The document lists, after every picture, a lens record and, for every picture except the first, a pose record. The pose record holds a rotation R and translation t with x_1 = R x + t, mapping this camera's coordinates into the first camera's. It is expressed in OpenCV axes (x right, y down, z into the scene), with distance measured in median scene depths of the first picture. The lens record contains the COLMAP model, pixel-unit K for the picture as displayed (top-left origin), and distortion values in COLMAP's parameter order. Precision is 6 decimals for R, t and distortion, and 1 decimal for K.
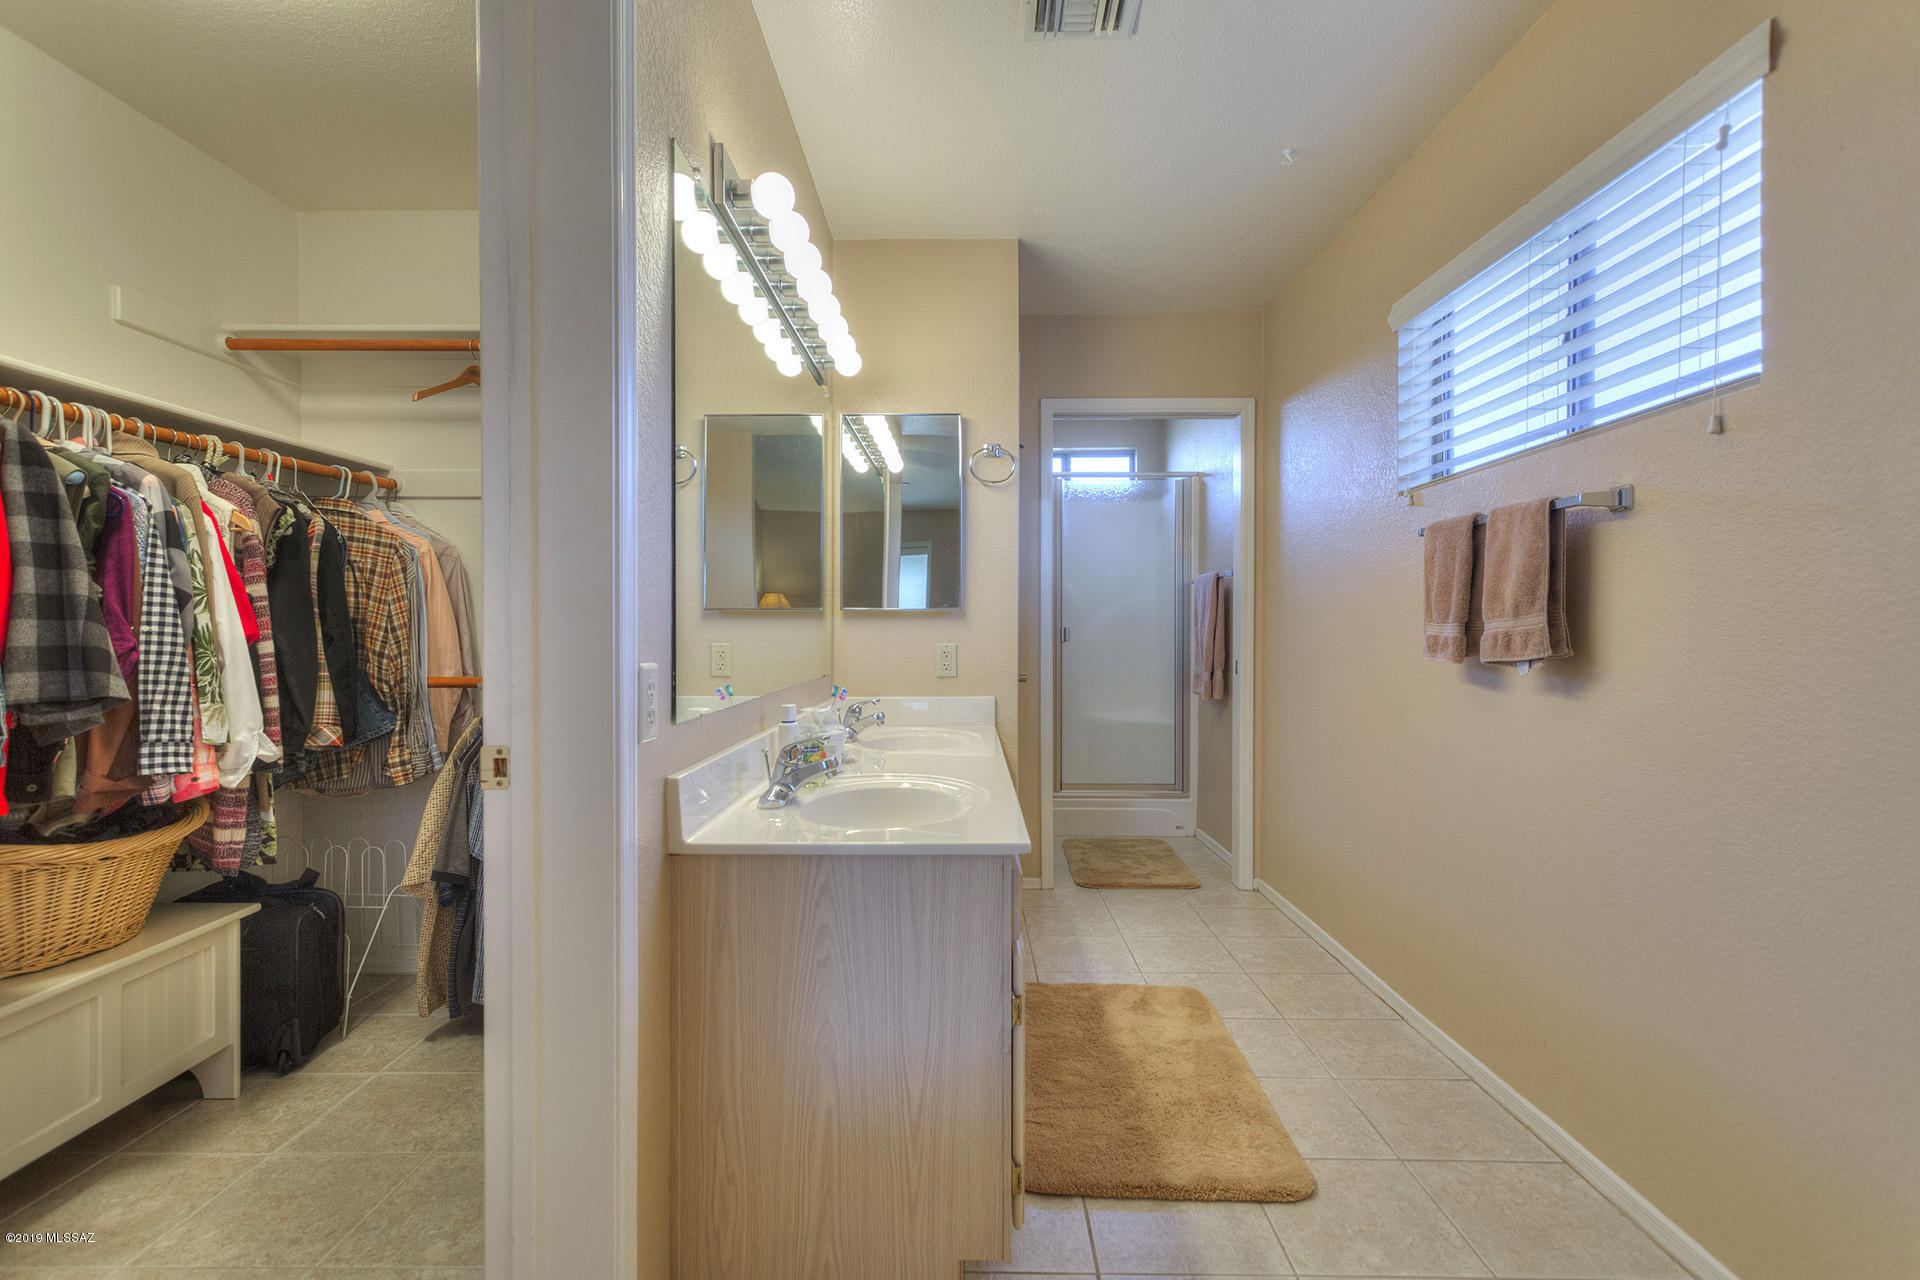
lens RADIAL K [[907.9, 0, 958.9], [0, 907.9, 640.3], [0, 0, 1]] dist [0.007307, 0.001048]
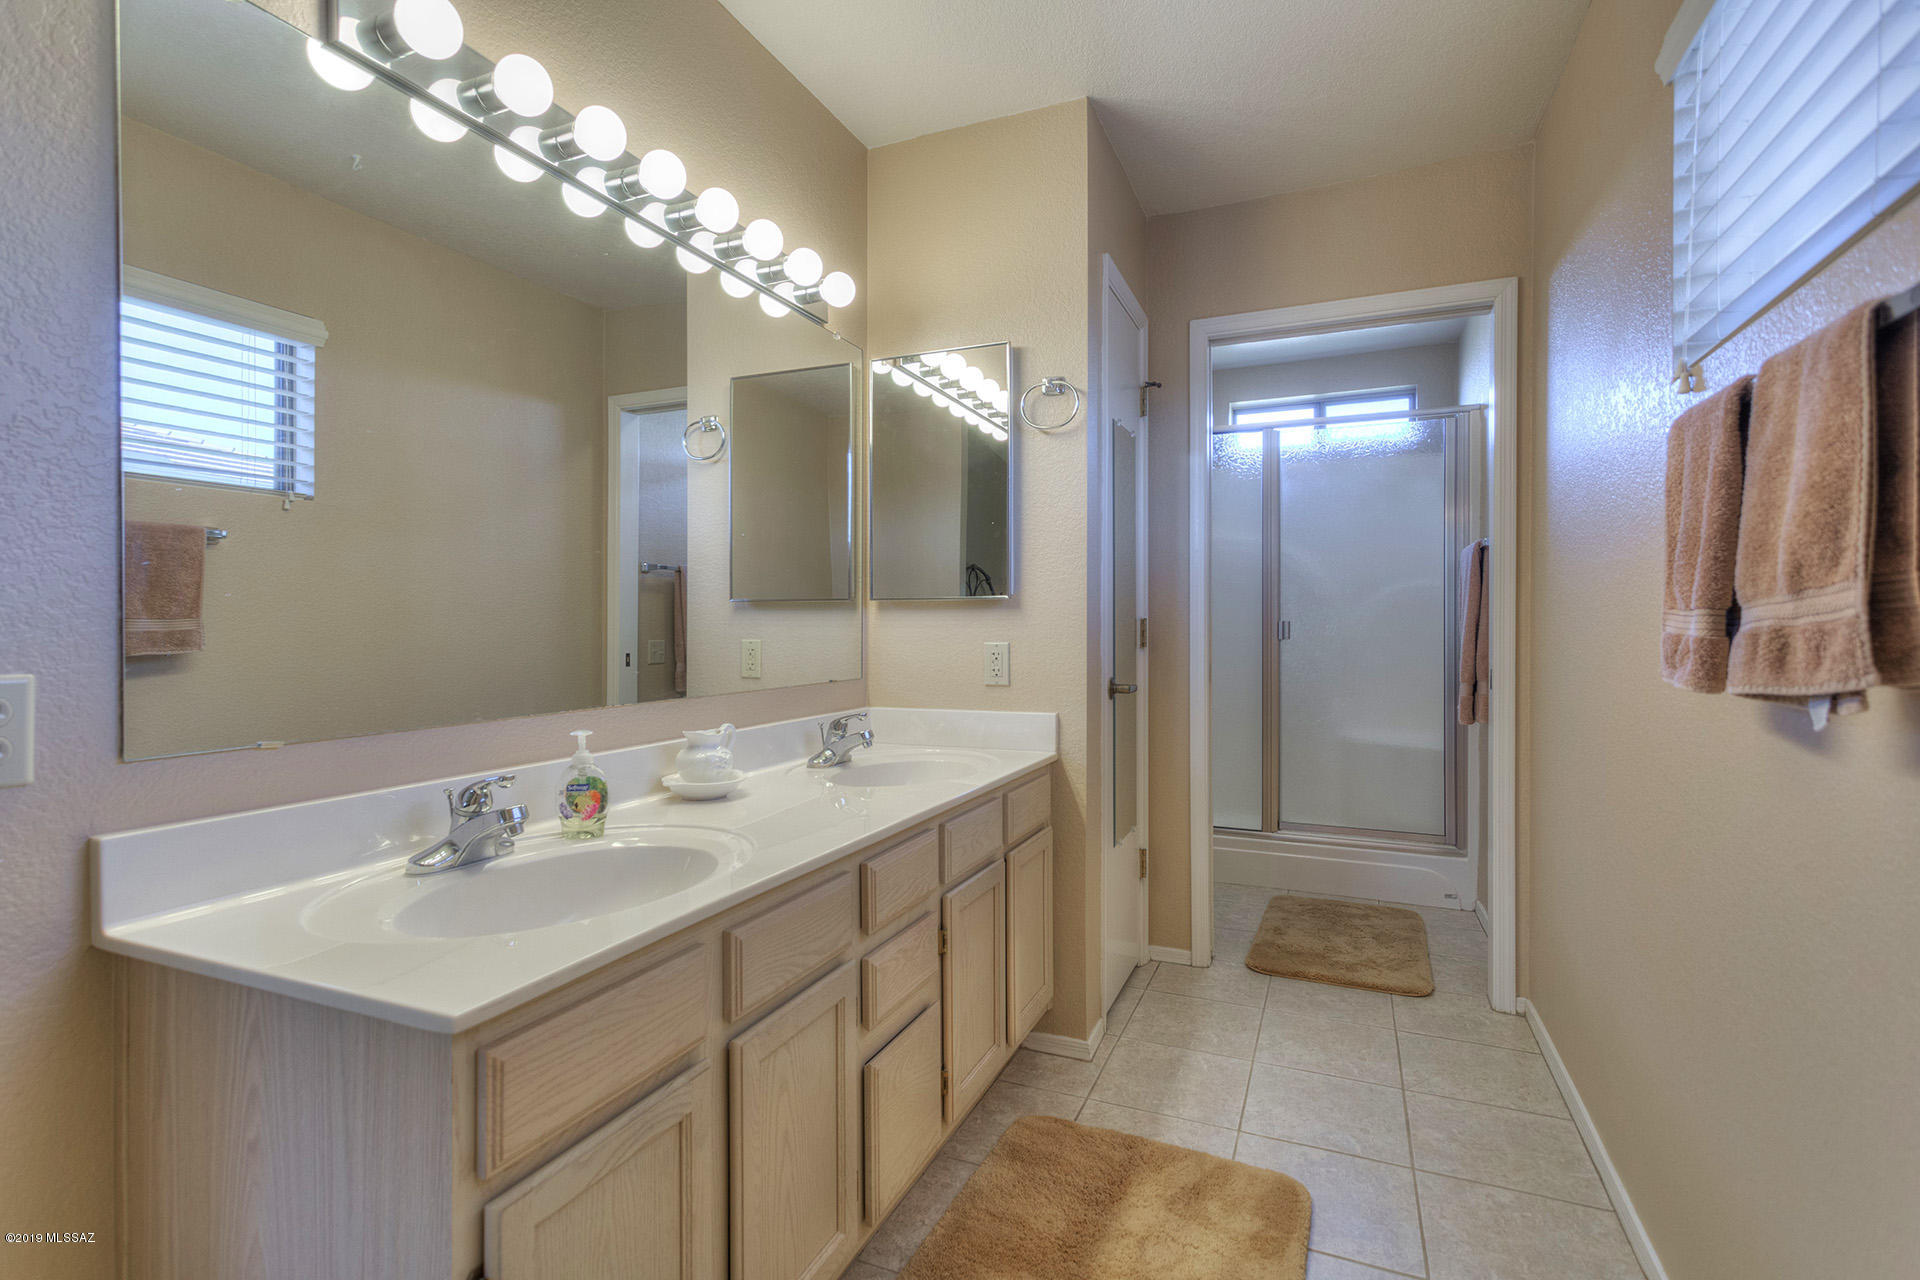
lens RADIAL K [[907.9, 0, 957.8], [0, 907.9, 628.8], [0, 0, 1]] dist [0.007307, 0.001048]
pose [[0.920347, -0.000172, -0.391102, 0.296894], [-0.002242, 0.999981, -0.005717, -0.003860], [0.391095, 0.006138, 0.920330, 0.318729]]
